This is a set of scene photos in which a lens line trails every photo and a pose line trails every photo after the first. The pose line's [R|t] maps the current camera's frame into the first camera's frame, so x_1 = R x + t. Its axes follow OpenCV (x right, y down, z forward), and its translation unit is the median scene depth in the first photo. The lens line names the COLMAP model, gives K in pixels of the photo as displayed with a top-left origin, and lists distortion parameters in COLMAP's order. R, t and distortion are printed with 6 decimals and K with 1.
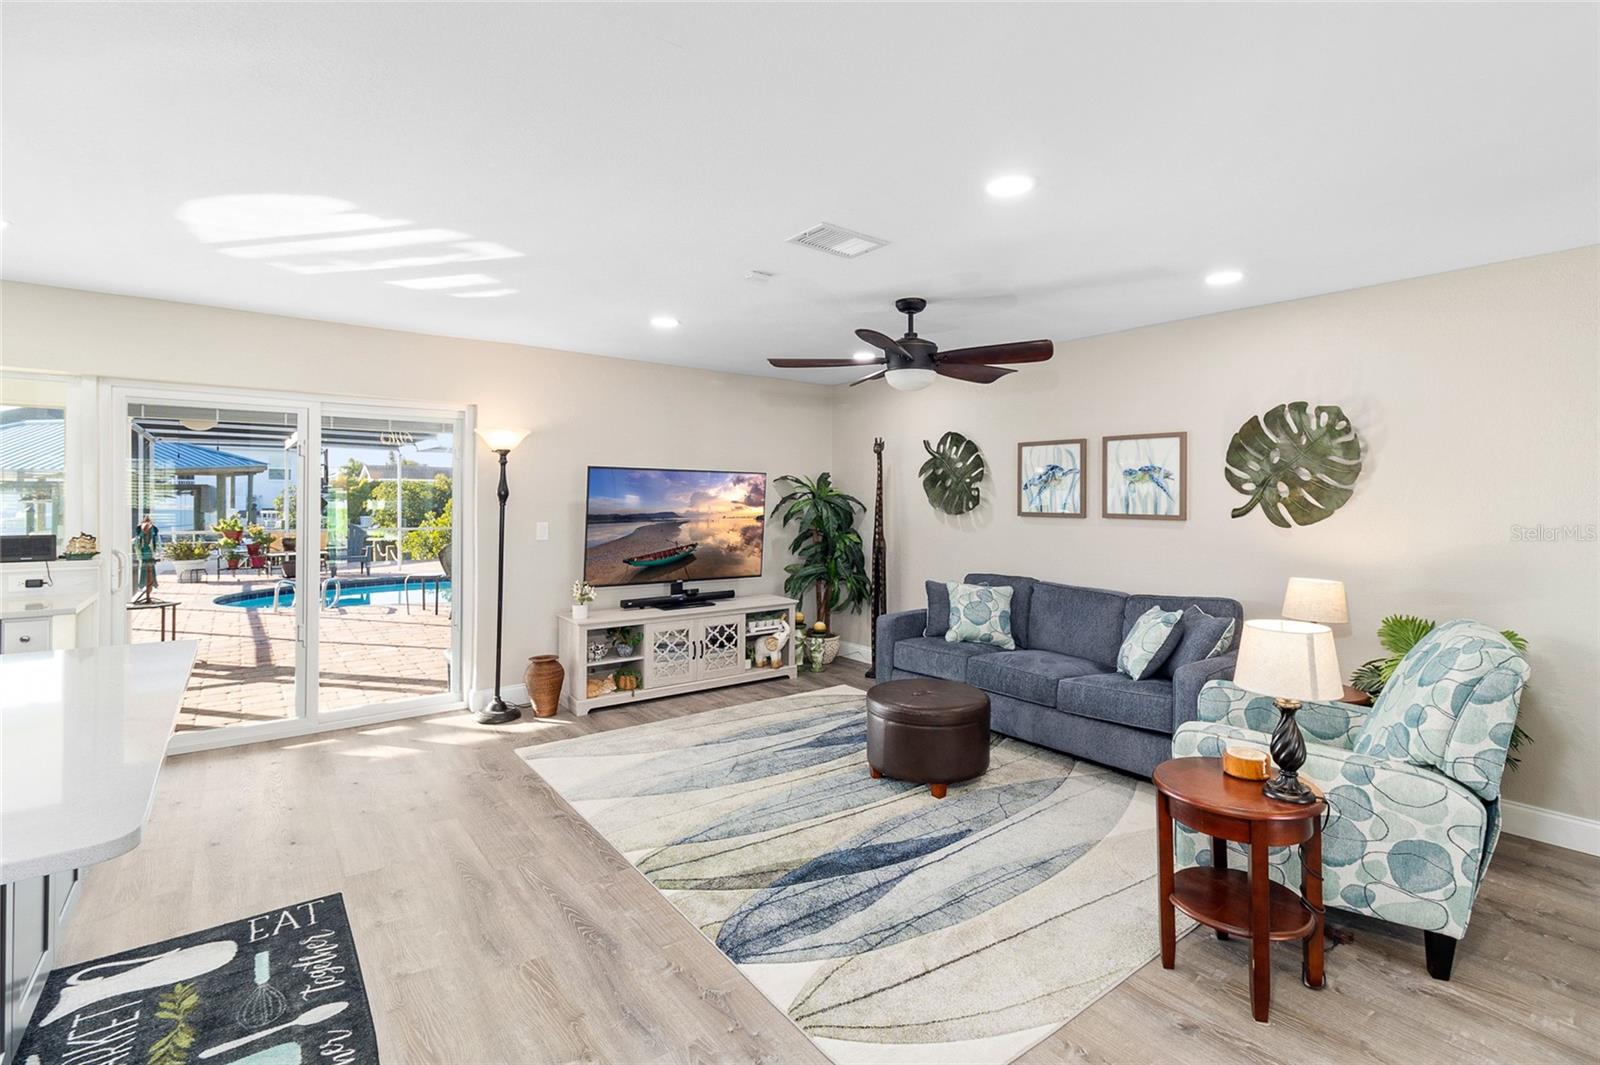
lens RADIAL K [[732.2, 0, 805.2], [0, 732.2, 496.2], [0, 0, 1]] dist [0.002921, -0.002447]
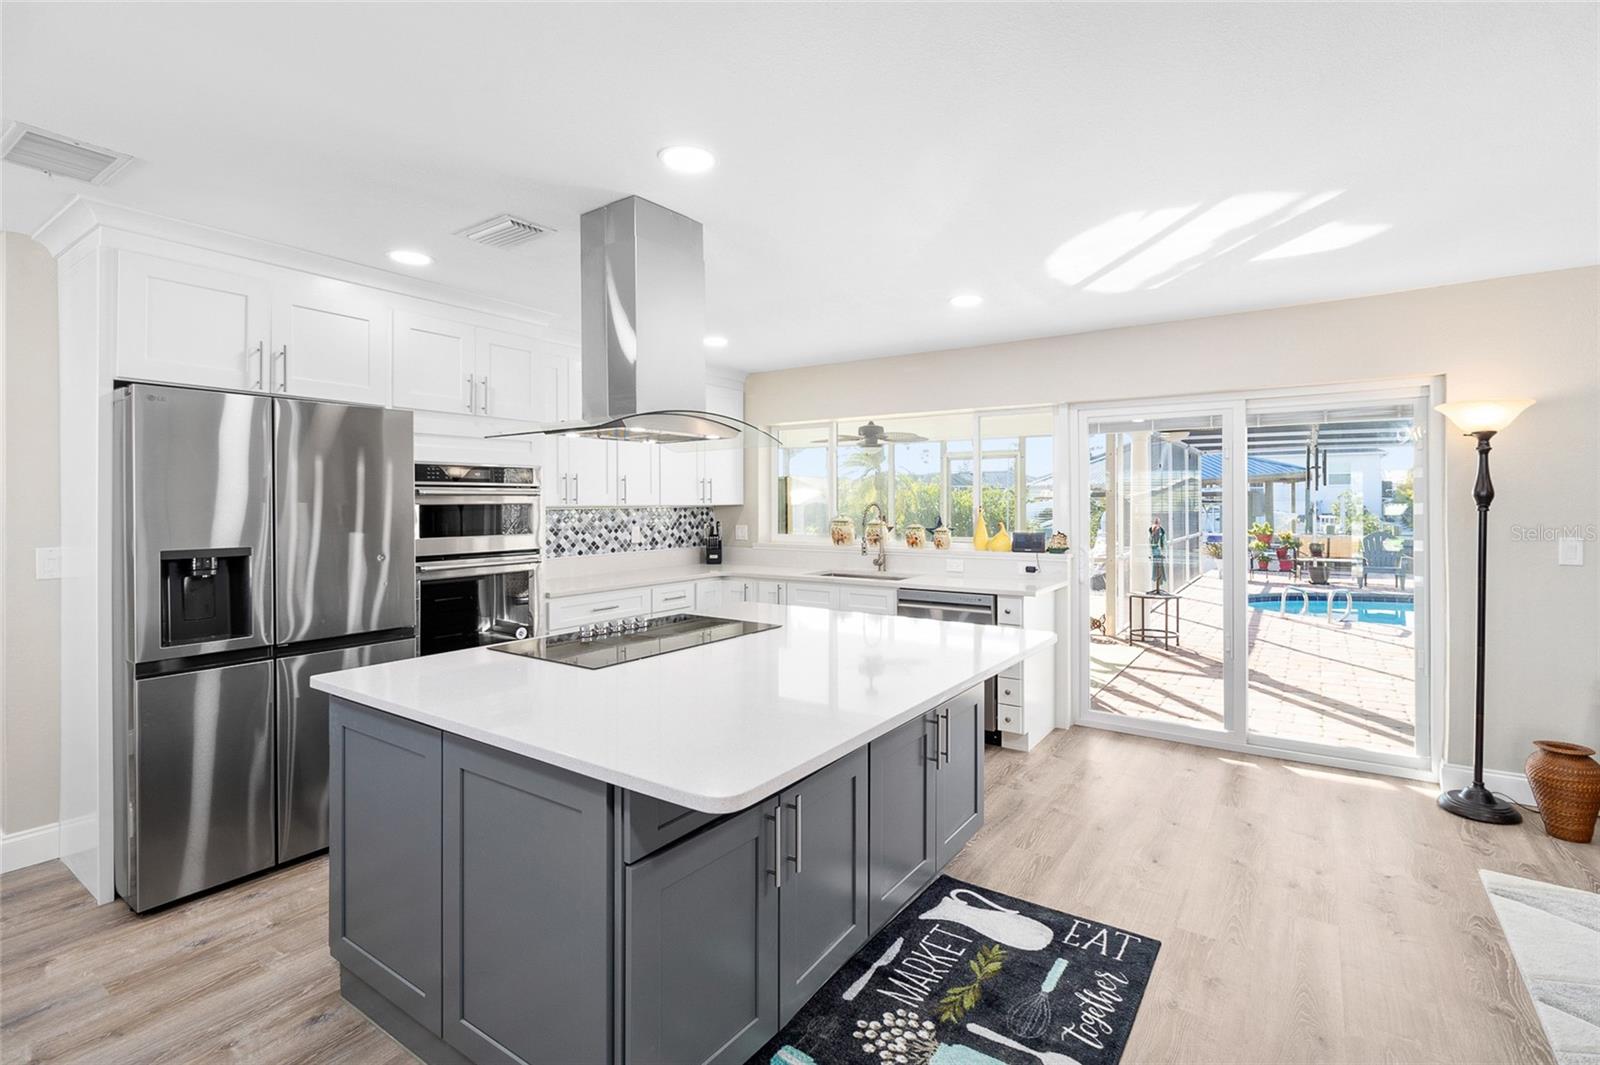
lens RADIAL K [[732.2, 0, 824.0], [0, 732.2, 502.1], [0, 0, 1]] dist [0.002921, -0.002447]
pose [[0.324515, -0.006465, -0.945858, 0.056318], [0.007454, 0.999963, -0.004277, 0.002346], [0.945851, -0.005662, 0.324551, 0.215116]]
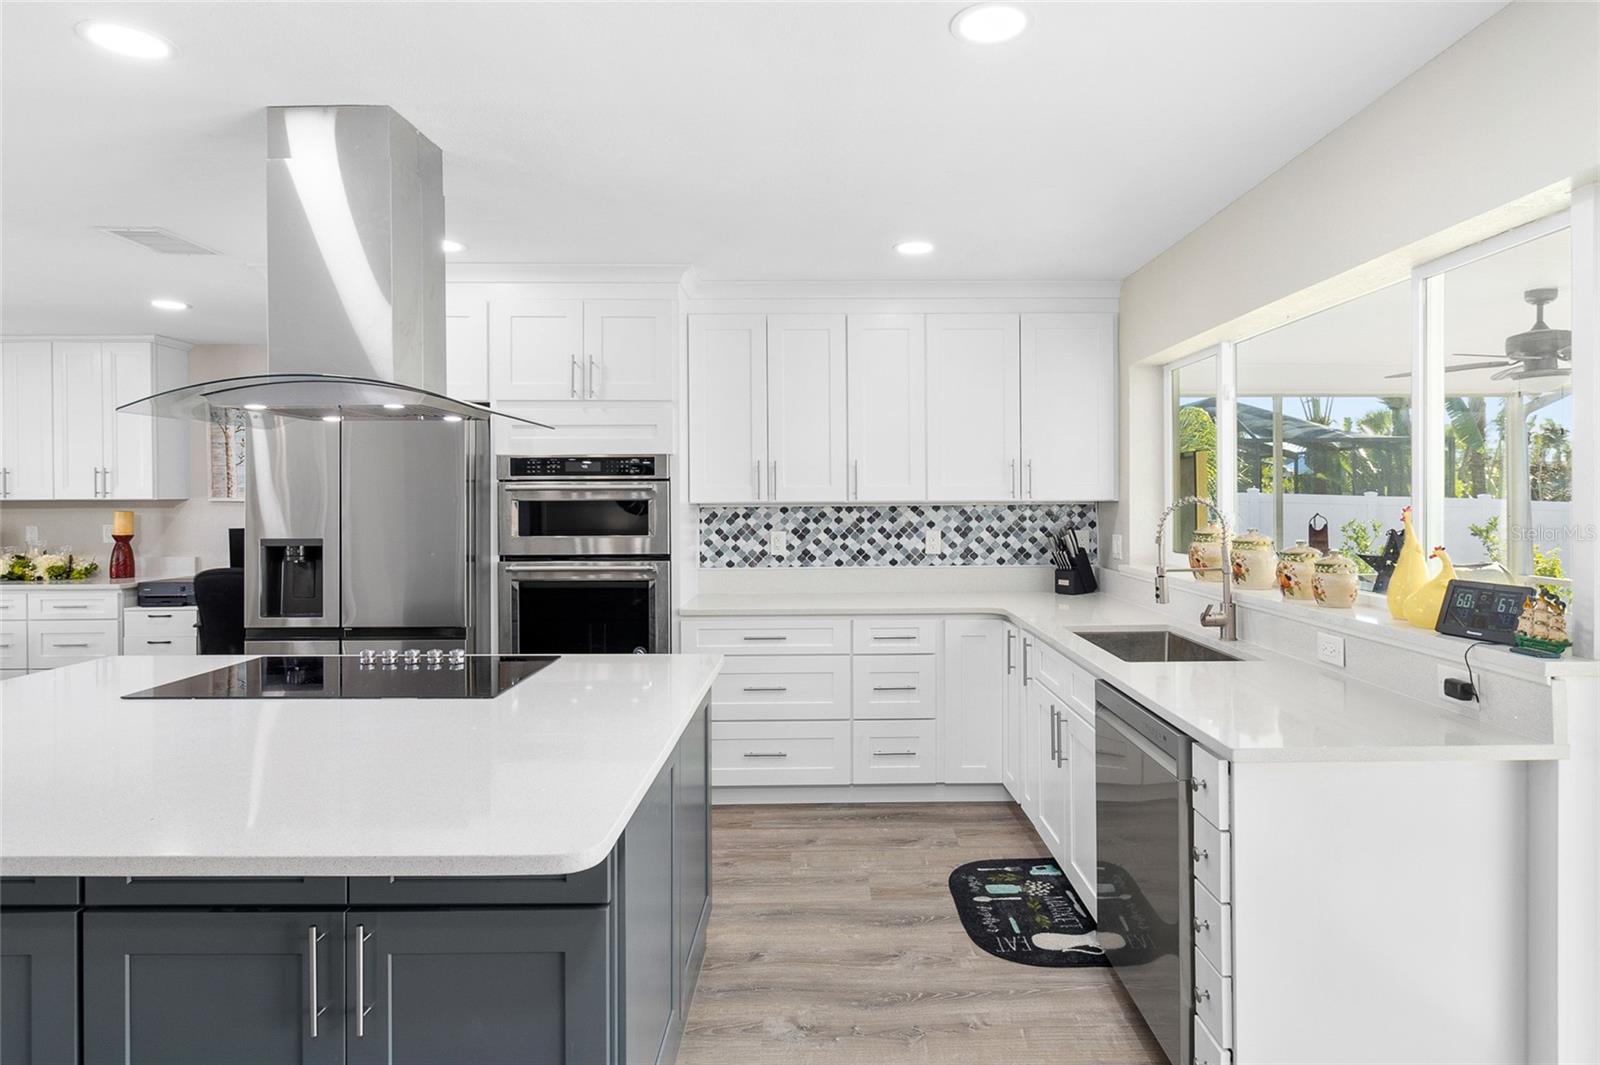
lens RADIAL K [[886.8, 0, 848.6], [0, 886.8, 501.0], [0, 0, 1]] dist [-0.004278, -0.000249]
pose [[-0.597427, 0.002282, -0.801920, -0.352327], [0.003786, 0.999993, 0.000026, -0.000845], [0.801914, -0.003021, -0.597432, 0.955372]]
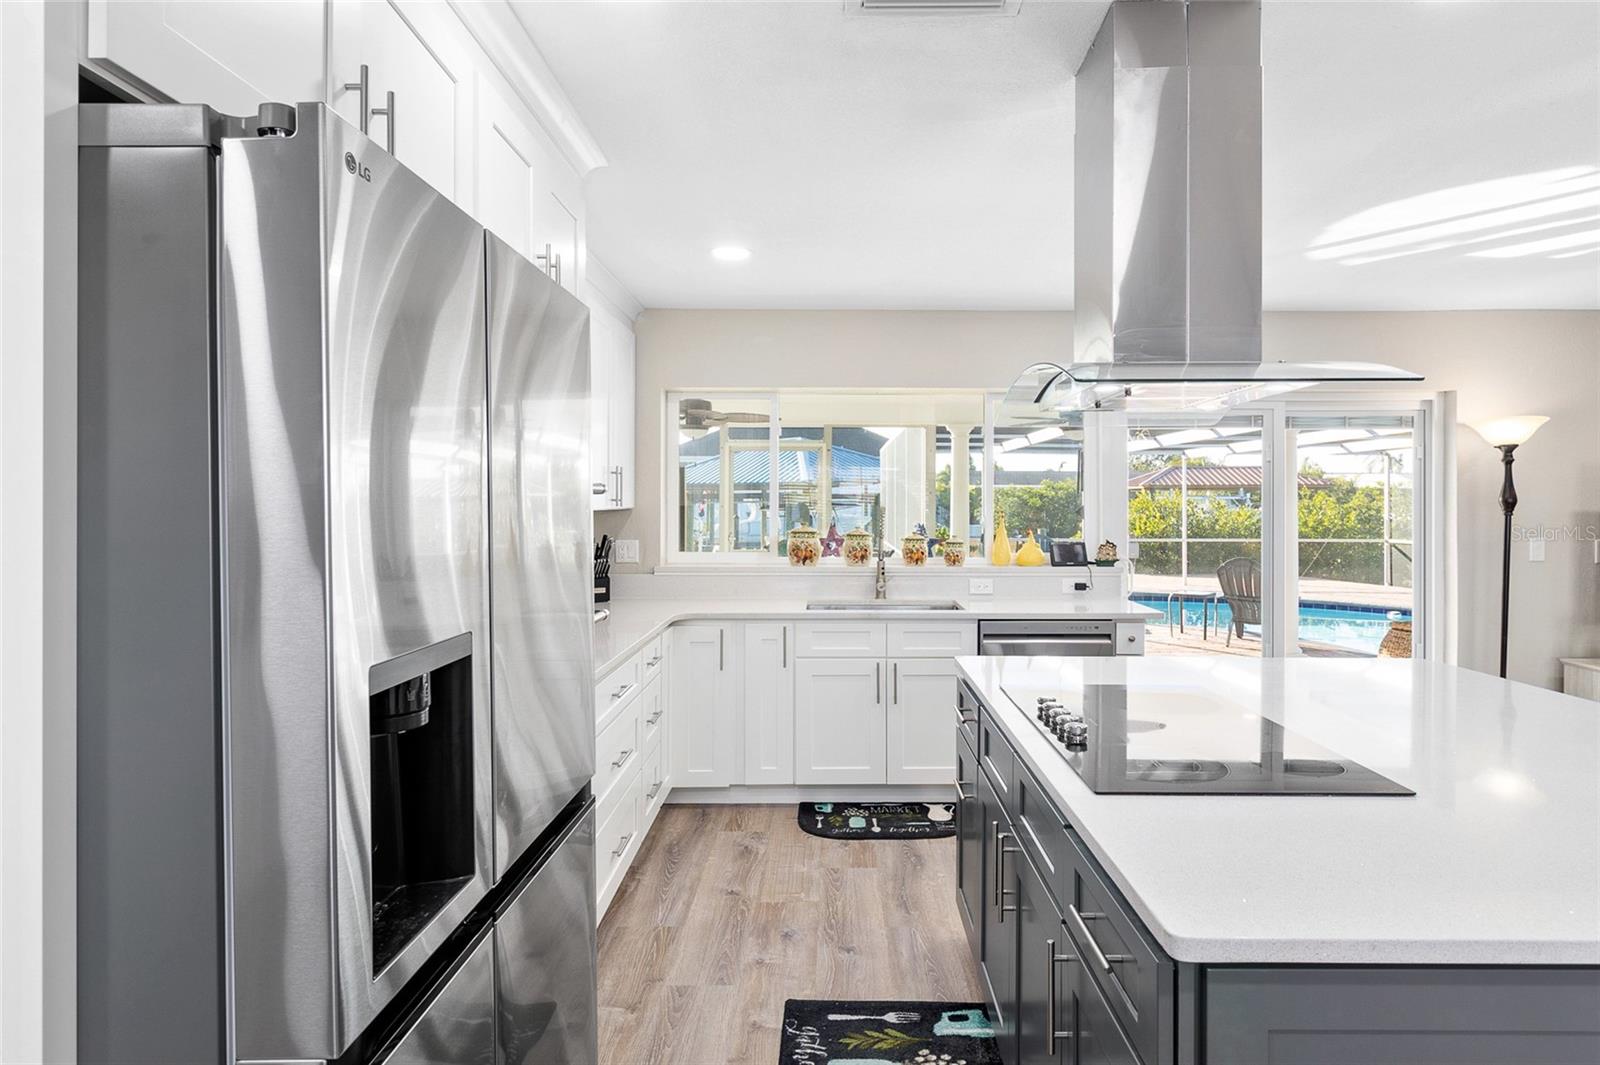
lens RADIAL K [[886.8, 0, 821.1], [0, 886.8, 511.4], [0, 0, 1]] dist [-0.004278, -0.000249]
pose [[0.794799, 0.000088, -0.606873, -0.520575], [0.005867, 0.999952, 0.007830, -0.004683], [0.606845, -0.009784, 0.794760, -0.262218]]
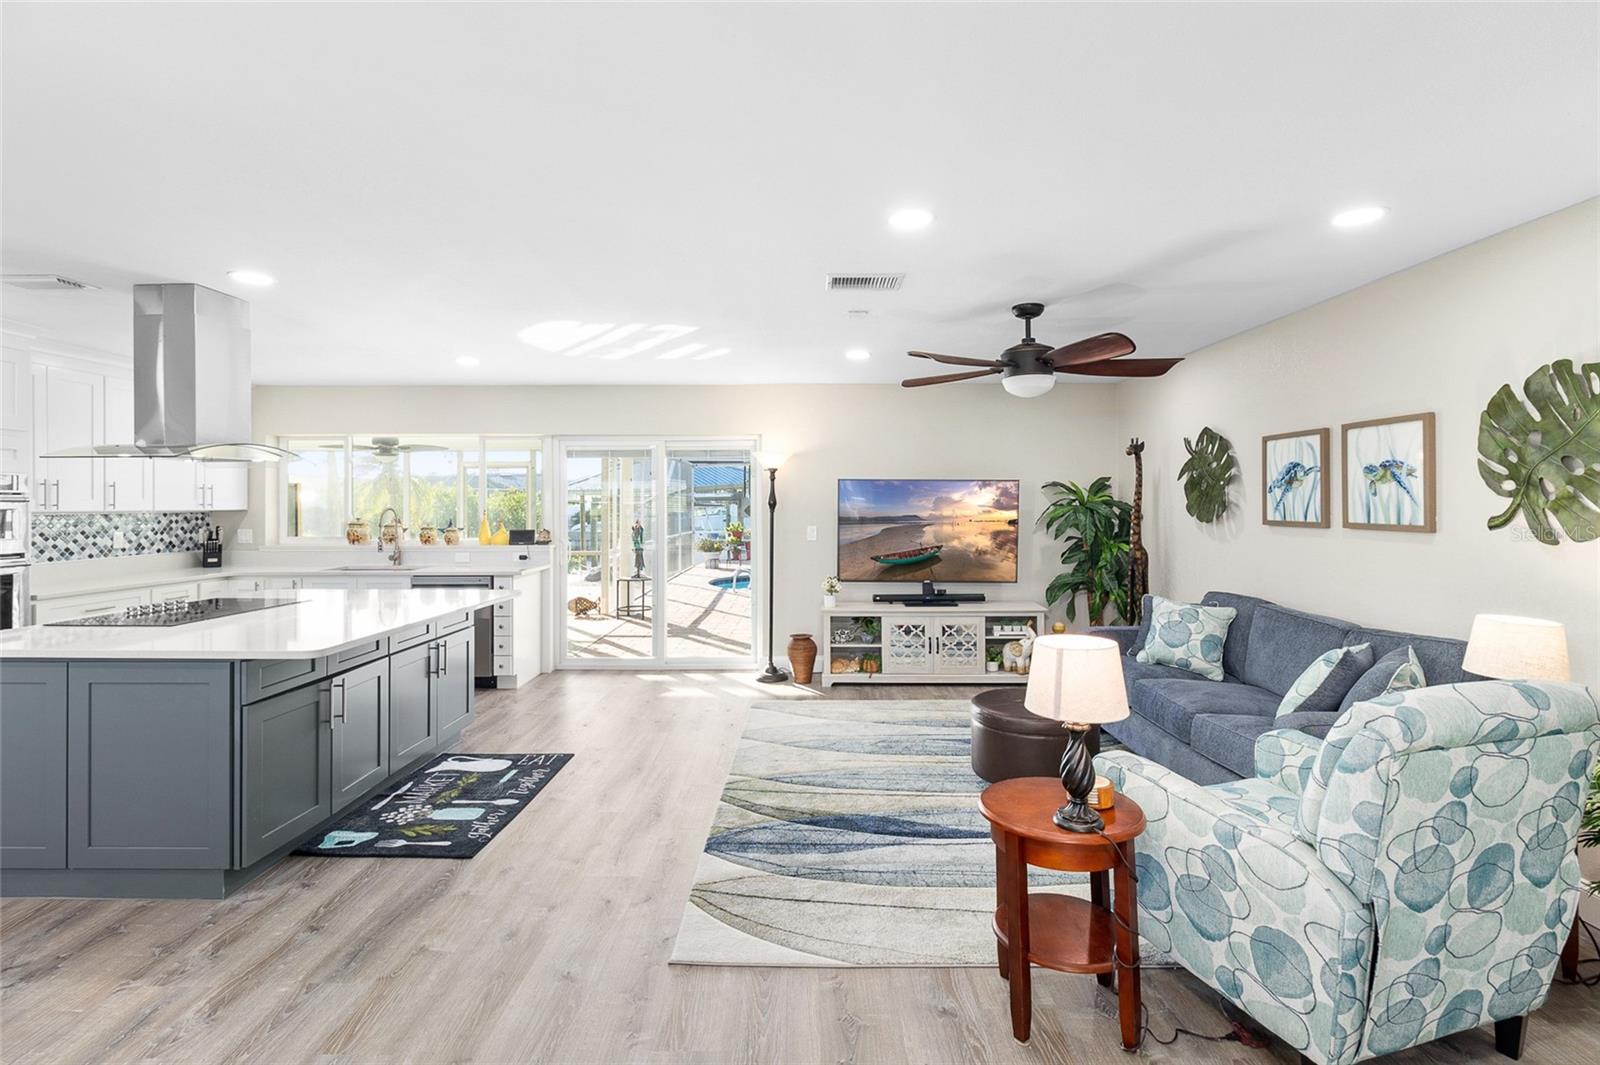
lens RADIAL K [[732.2, 0, 790.3], [0, 732.2, 502.6], [0, 0, 1]] dist [0.002921, -0.002447]
pose [[0.786149, -0.008786, -0.617974, 0.491187], [0.008544, 0.999958, -0.003347, -0.000245], [0.617978, -0.002649, 0.786191, 0.021436]]
